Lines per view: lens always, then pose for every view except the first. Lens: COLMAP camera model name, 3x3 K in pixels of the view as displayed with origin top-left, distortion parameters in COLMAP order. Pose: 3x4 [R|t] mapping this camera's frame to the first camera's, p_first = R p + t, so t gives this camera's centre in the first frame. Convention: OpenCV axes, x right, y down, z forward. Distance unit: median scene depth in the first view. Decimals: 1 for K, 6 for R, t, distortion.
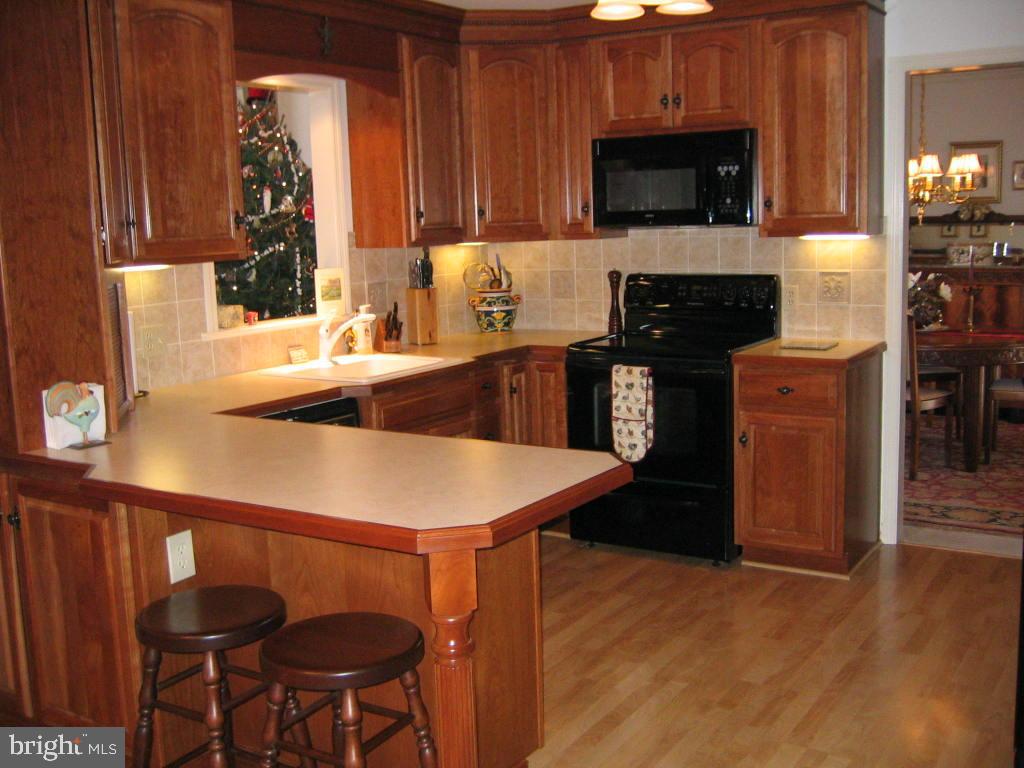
lens RADIAL K [[1101.3, 0, 510.4], [0, 1101.3, 384.5], [0, 0, 1]] dist [-0.038784, 0.000000]
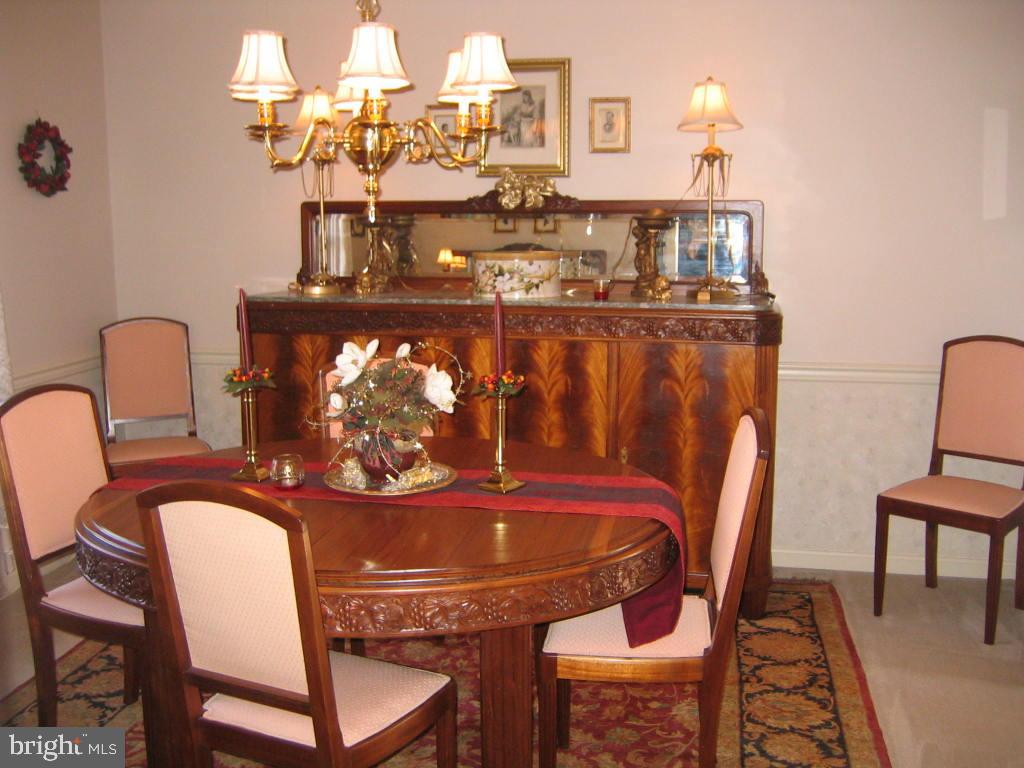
lens RADIAL K [[1101.3, 0, 513.7], [0, 1101.3, 383.9], [0, 0, 1]] dist [-0.038784, 0.000000]
pose [[0.936846, -0.036379, 0.347845, 0.235543], [0.031383, 0.999308, 0.019988, -0.077545], [-0.348331, -0.007810, 0.937339, 0.510226]]
